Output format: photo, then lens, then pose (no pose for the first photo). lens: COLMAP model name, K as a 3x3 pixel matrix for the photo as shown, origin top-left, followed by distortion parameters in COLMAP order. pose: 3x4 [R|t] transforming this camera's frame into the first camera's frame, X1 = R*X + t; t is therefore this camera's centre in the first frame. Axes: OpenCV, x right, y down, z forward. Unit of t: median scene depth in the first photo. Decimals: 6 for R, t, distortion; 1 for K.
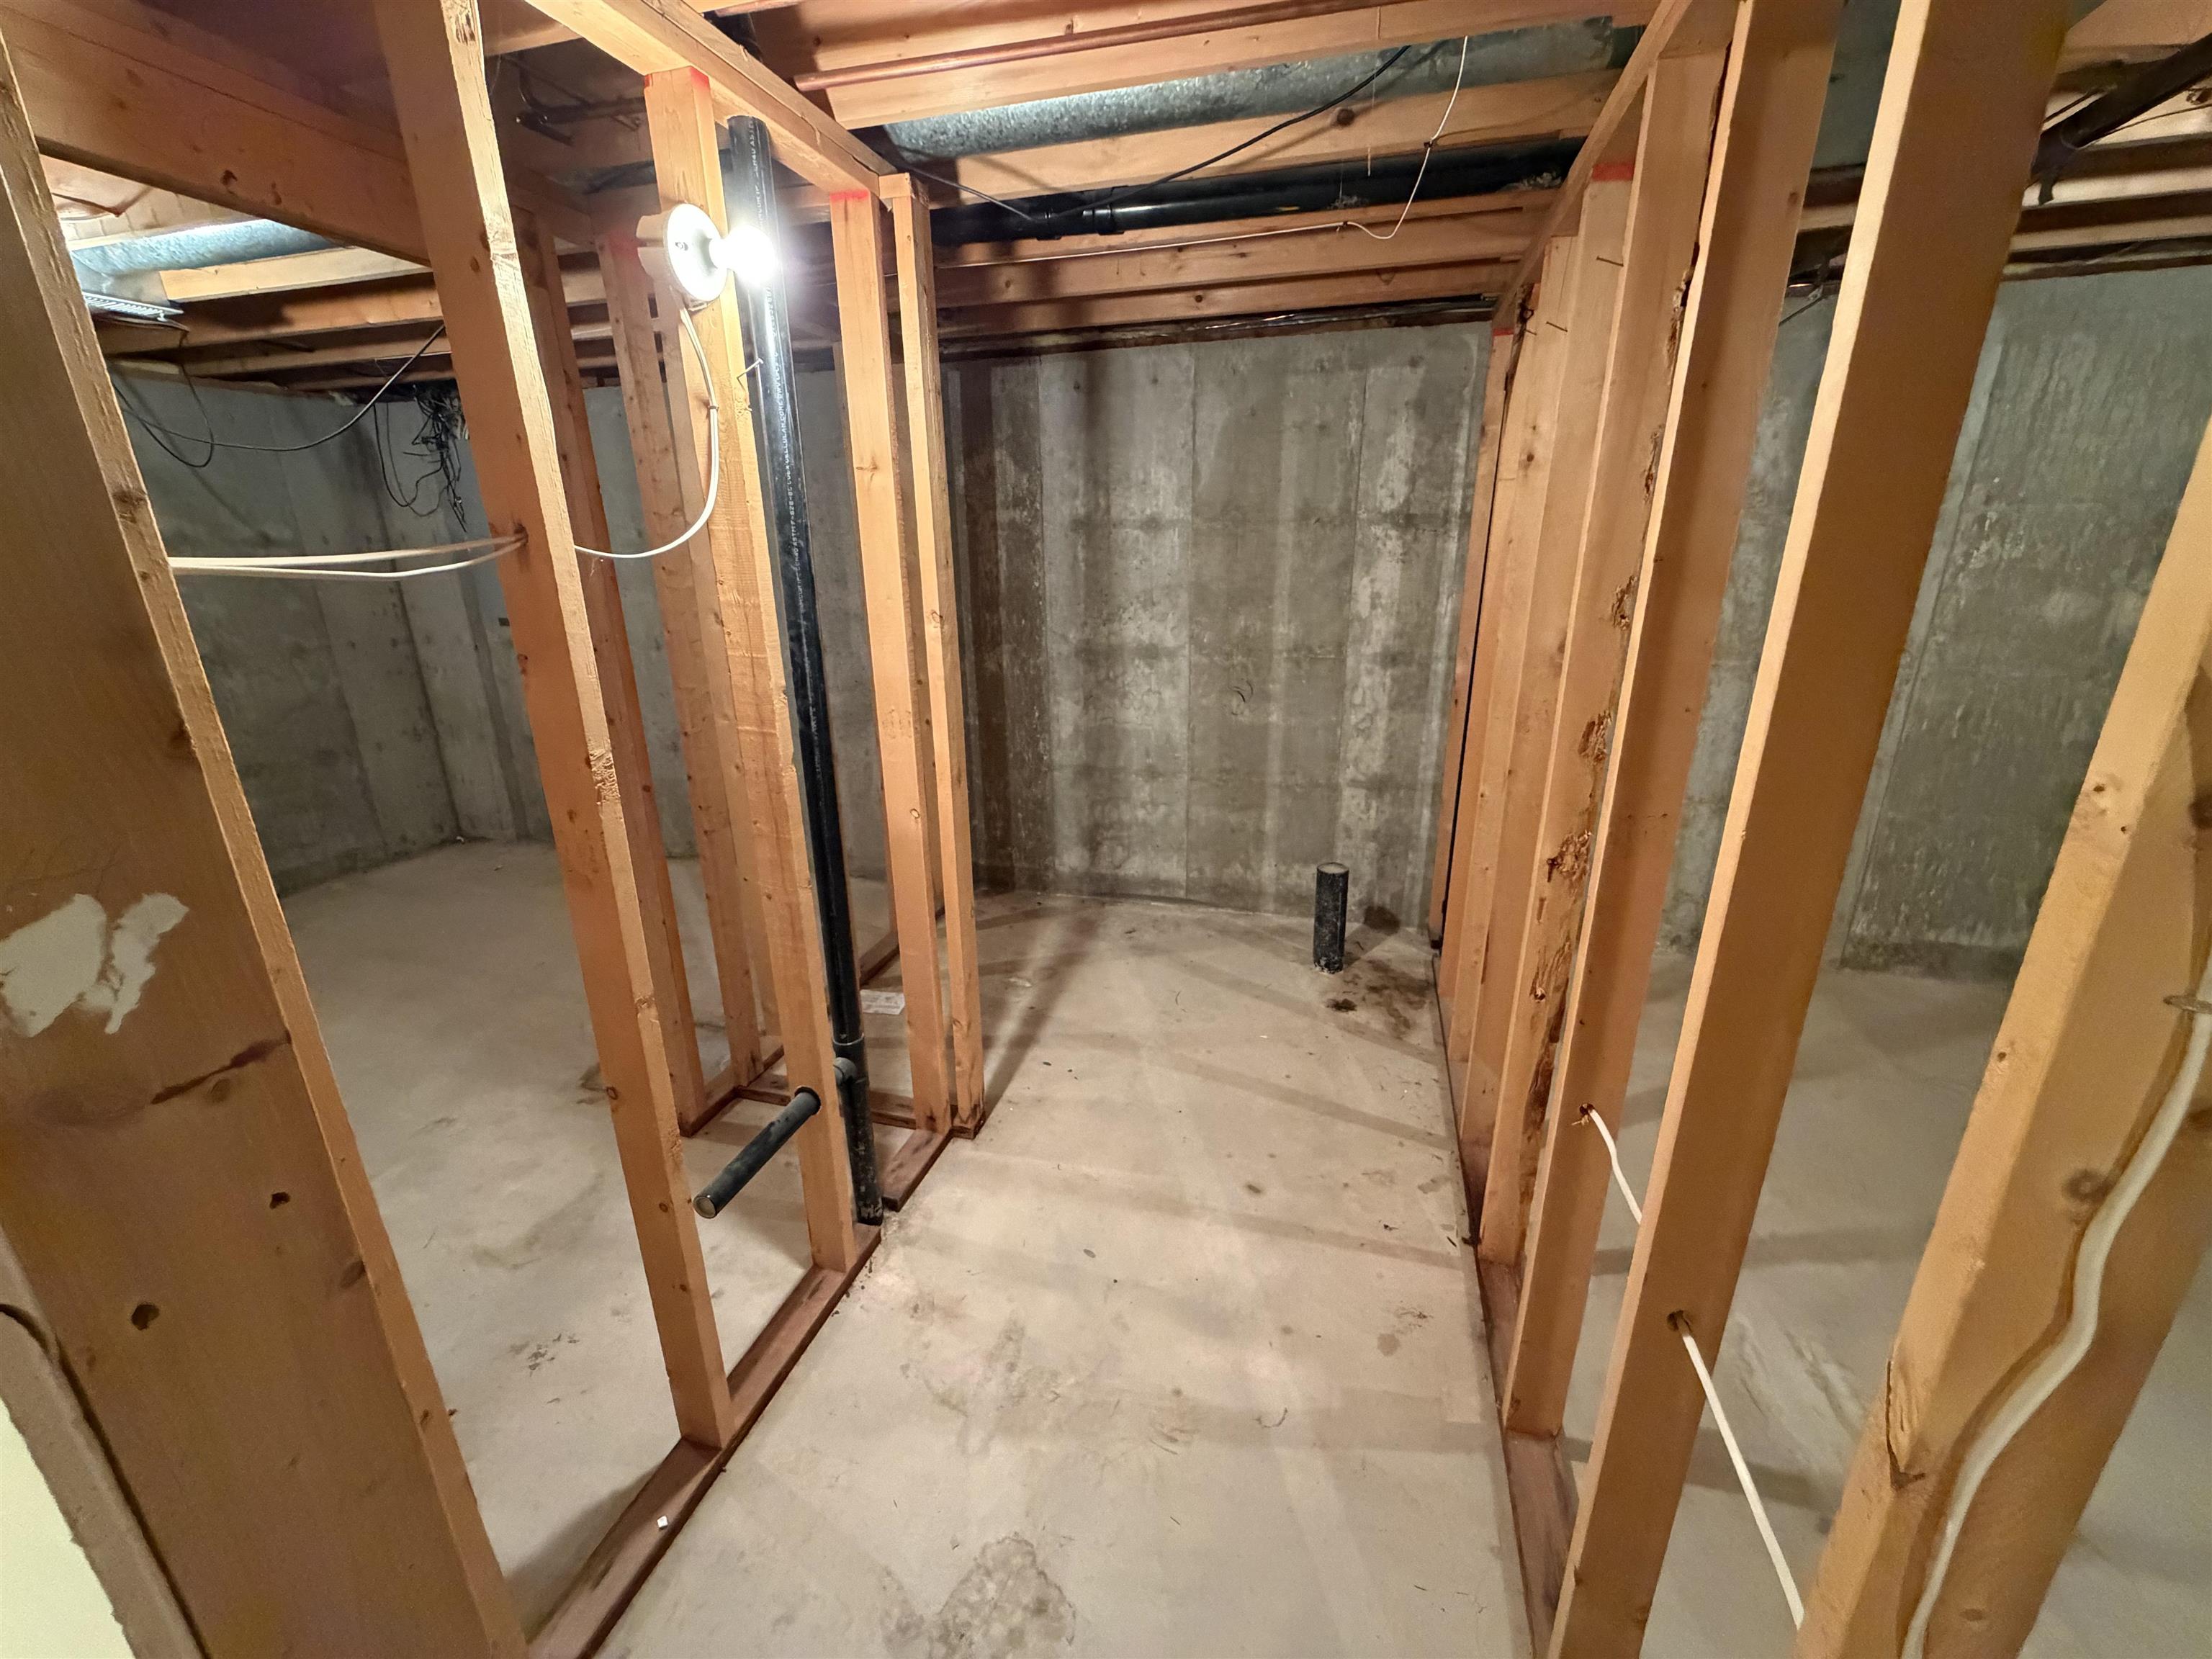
lens RADIAL K [[884.8, 0, 1110.2], [0, 884.8, 829.4], [0, 0, 1]] dist [-0.000154, -0.000679]
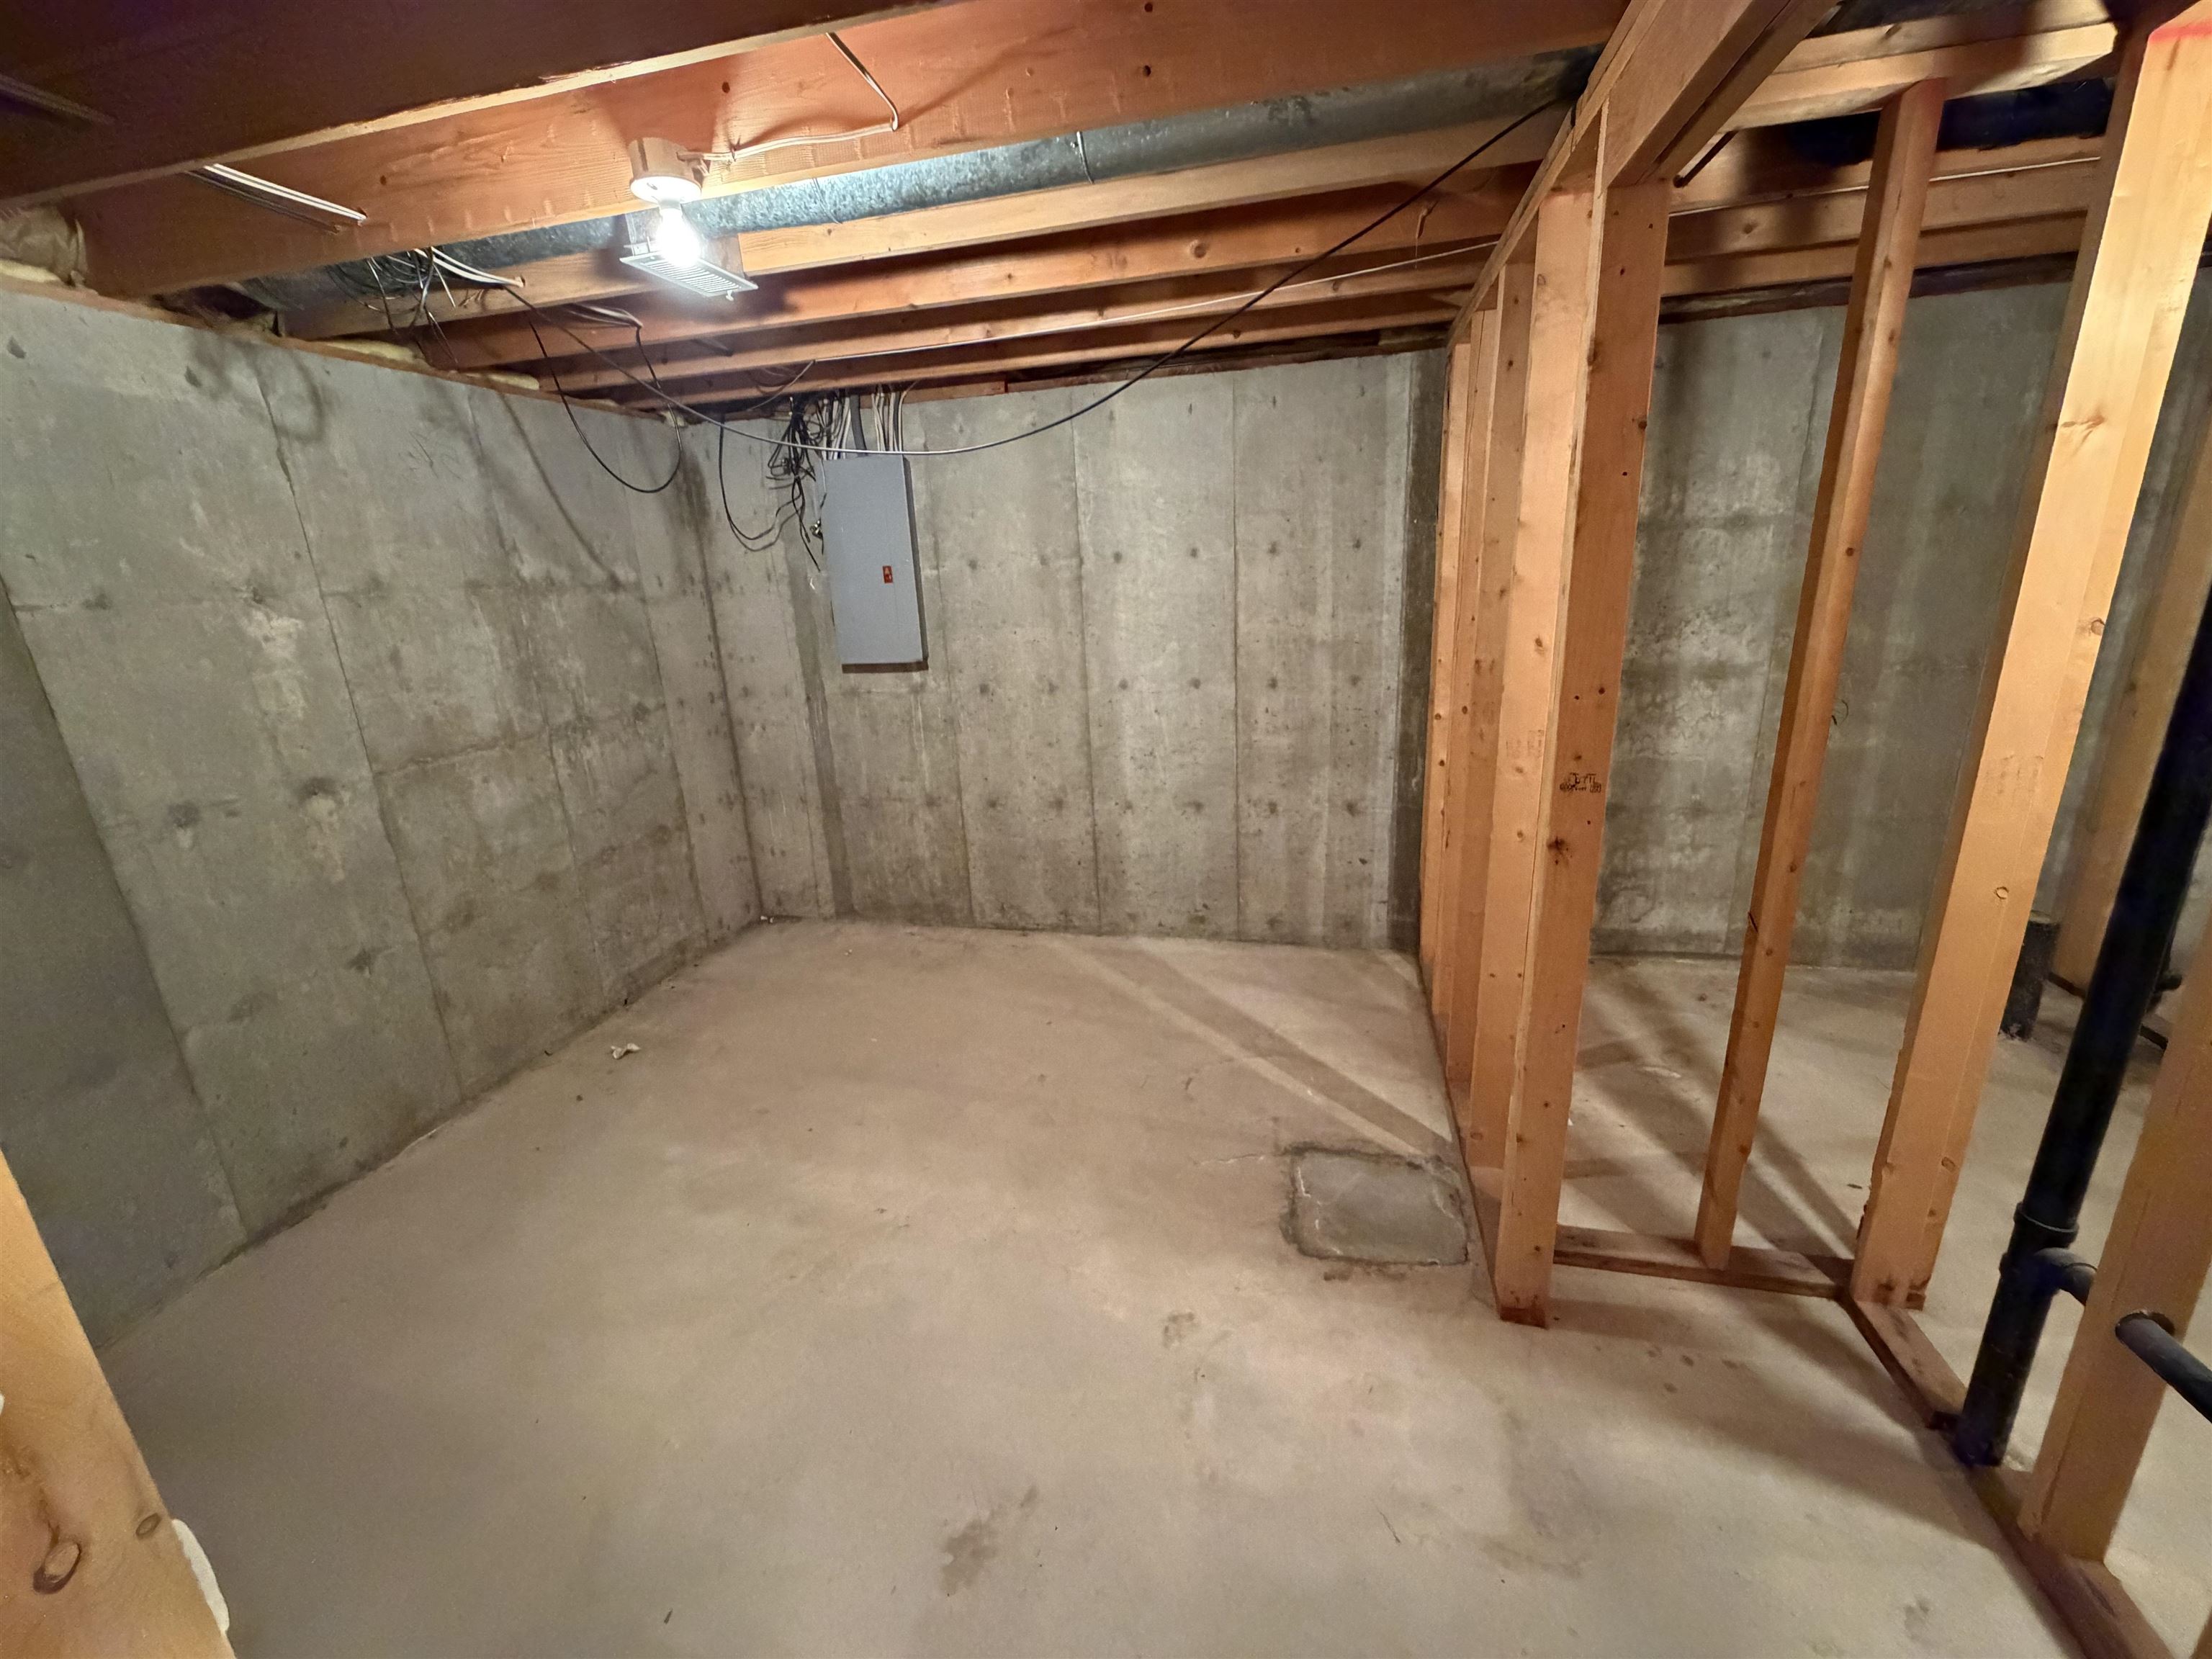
lens RADIAL K [[884.8, 0, 1099.8], [0, 884.8, 831.0], [0, 0, 1]] dist [-0.000154, -0.000679]
pose [[0.998566, -0.046067, 0.027278, -0.565166], [0.046802, 0.998540, -0.026952, -0.048762], [-0.025996, 0.028190, 0.999264, 0.157492]]
